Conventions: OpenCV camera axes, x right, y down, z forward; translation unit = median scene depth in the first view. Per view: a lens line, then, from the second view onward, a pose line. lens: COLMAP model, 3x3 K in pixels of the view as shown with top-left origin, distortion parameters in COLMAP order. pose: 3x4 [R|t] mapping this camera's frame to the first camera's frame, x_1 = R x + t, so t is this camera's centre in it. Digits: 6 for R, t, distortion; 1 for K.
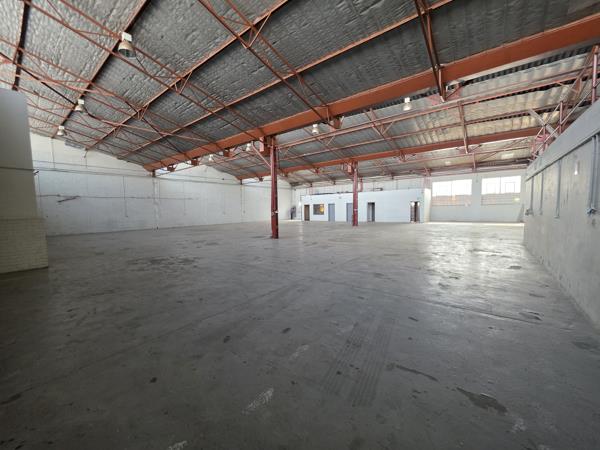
lens RADIAL K [[235.7, 0, 299.7], [0, 235.7, 223.2], [0, 0, 1]] dist [-0.001340, 0.000318]
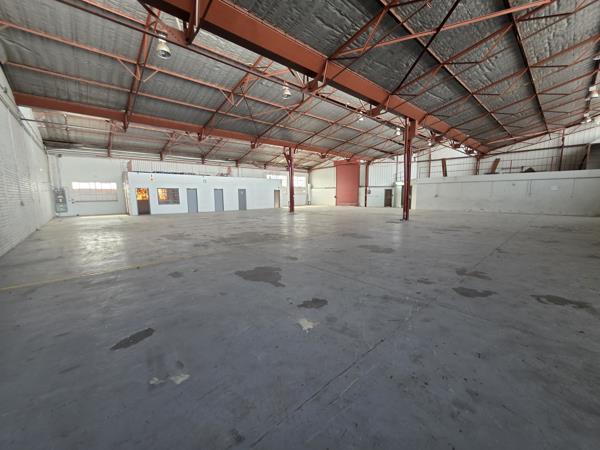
lens RADIAL K [[235.7, 0, 299.3], [0, 235.7, 228.0], [0, 0, 1]] dist [-0.001340, 0.000318]
pose [[0.190506, -0.117371, 0.974644, -0.638152], [0.061669, 0.992297, 0.107443, -0.022910], [-0.979747, 0.039637, 0.196276, 0.643779]]
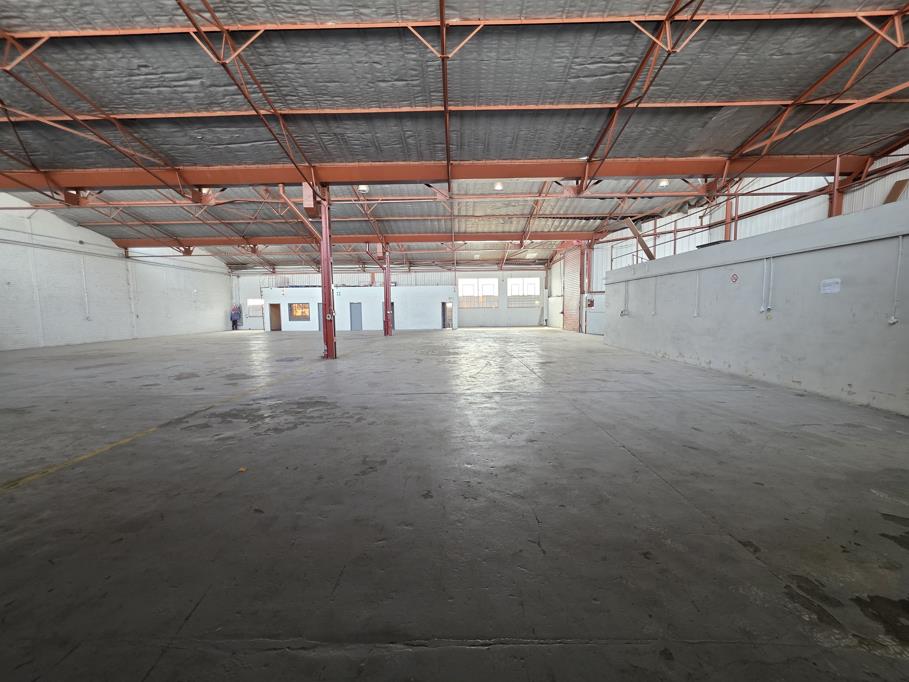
lens RADIAL K [[357.1, 0, 450.7], [0, 357.1, 338.9], [0, 0, 1]] dist [-0.001340, 0.000318]
pose [[0.798823, -0.039551, 0.600265, -0.202261], [0.031918, 0.999217, 0.023361, 0.001572], [-0.600719, 0.000498, 0.799460, 0.050262]]
